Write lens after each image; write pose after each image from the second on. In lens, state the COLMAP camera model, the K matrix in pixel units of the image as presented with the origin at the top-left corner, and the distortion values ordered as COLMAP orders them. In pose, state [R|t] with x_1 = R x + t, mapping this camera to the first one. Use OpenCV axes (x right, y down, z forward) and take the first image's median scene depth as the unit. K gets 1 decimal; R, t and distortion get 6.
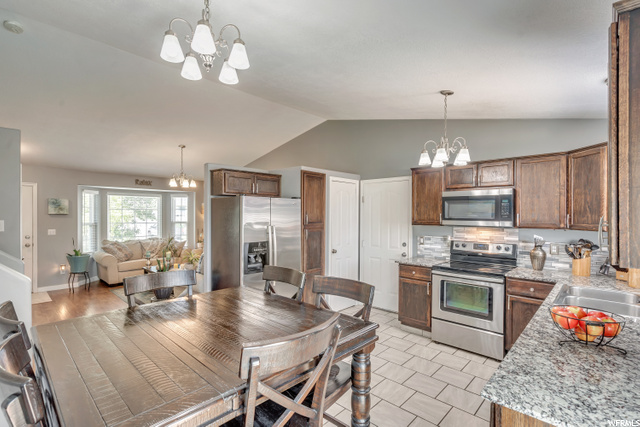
lens RADIAL K [[297.7, 0, 320.7], [0, 297.7, 214.2], [0, 0, 1]] dist [-0.003033, -0.000030]
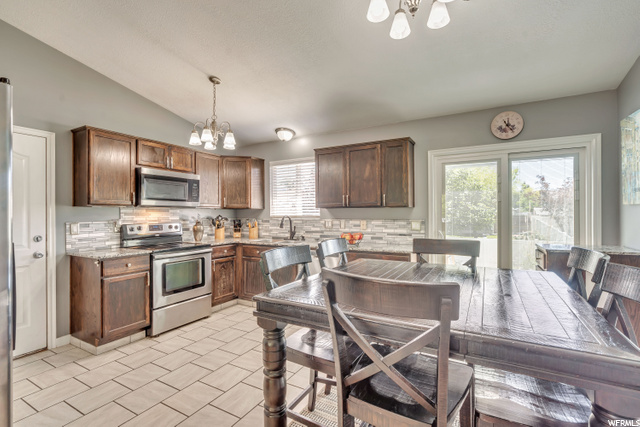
lens RADIAL K [[297.7, 0, 319.9], [0, 297.7, 210.7], [0, 0, 1]] dist [-0.003033, -0.000030]
pose [[-0.233655, -0.001431, 0.972319, -0.576150], [-0.004516, 0.999990, 0.000386, 0.049675], [-0.972309, -0.004301, -0.233659, 0.705947]]
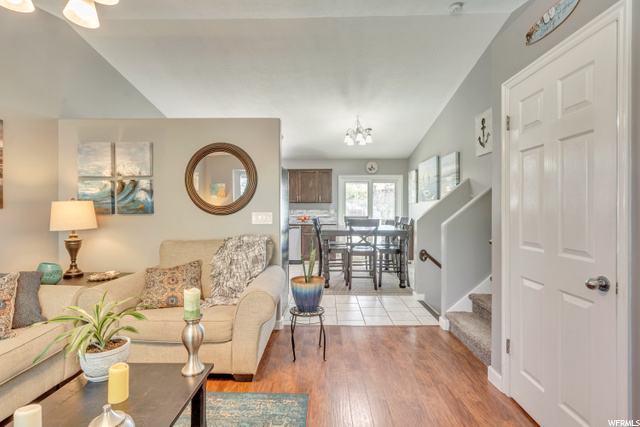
lens RADIAL K [[297.7, 0, 320.9], [0, 297.7, 212.6], [0, 0, 1]] dist [-0.003033, -0.000030]
pose [[-0.649770, -0.006773, 0.760100, -0.952330], [-0.004474, 0.999977, 0.005087, 0.077506], [-0.760118, -0.000095, -0.649786, 1.239570]]
